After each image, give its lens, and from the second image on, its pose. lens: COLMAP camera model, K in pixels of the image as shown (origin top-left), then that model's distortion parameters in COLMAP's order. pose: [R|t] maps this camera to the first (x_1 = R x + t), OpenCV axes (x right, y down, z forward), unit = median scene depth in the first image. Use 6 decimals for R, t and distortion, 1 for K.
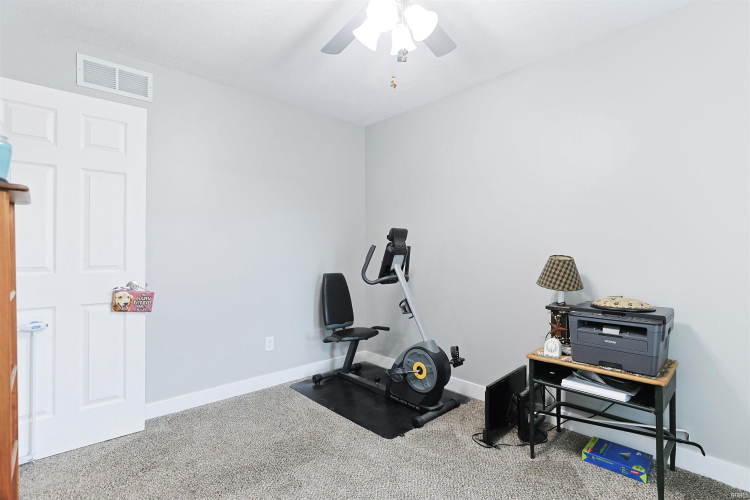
lens RADIAL K [[357.9, 0, 371.5], [0, 357.9, 246.9], [0, 0, 1]] dist [-0.017357, 0.002519]
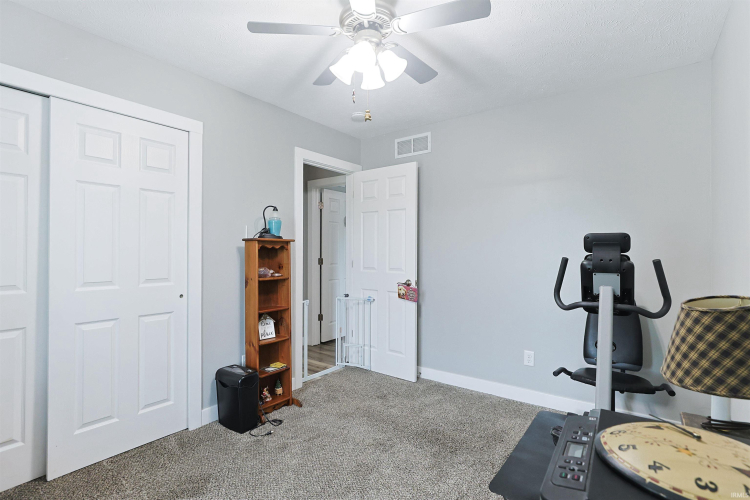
lens RADIAL K [[367.6, 0, 371.5], [0, 367.6, 251.3], [0, 0, 1]] dist [-0.019958, 0.005401]
pose [[0.184641, 0.001442, -0.982805, 0.750171], [0.007322, 0.999969, 0.002843, -0.026798], [0.982779, -0.007721, 0.184625, 0.507692]]
